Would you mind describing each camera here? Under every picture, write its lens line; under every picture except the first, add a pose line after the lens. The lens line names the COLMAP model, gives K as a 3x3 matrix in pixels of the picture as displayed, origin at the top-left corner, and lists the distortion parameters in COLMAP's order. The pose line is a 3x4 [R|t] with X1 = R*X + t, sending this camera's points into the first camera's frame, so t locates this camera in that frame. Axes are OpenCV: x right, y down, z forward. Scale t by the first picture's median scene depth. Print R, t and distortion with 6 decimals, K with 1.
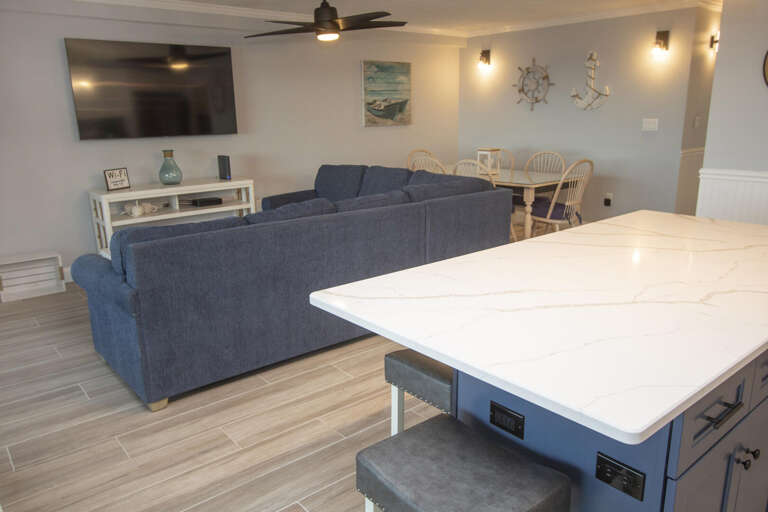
lens RADIAL K [[587.1, 0, 386.7], [0, 587.1, 257.7], [0, 0, 1]] dist [-0.000381, -0.001436]
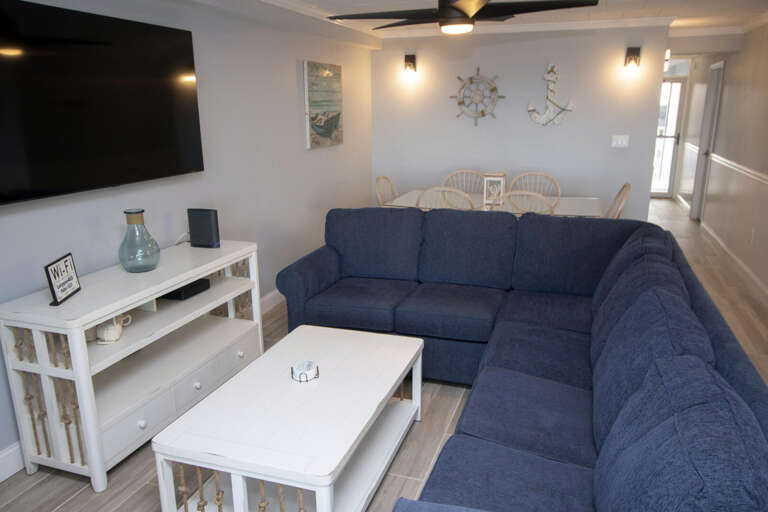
lens RADIAL K [[587.1, 0, 385.3], [0, 587.1, 255.8], [0, 0, 1]] dist [-0.000381, -0.001436]
pose [[0.848890, -0.122882, 0.514088, -0.360963], [0.124301, 0.991735, 0.031802, -0.100886], [-0.513747, 0.036905, 0.857148, 0.316131]]
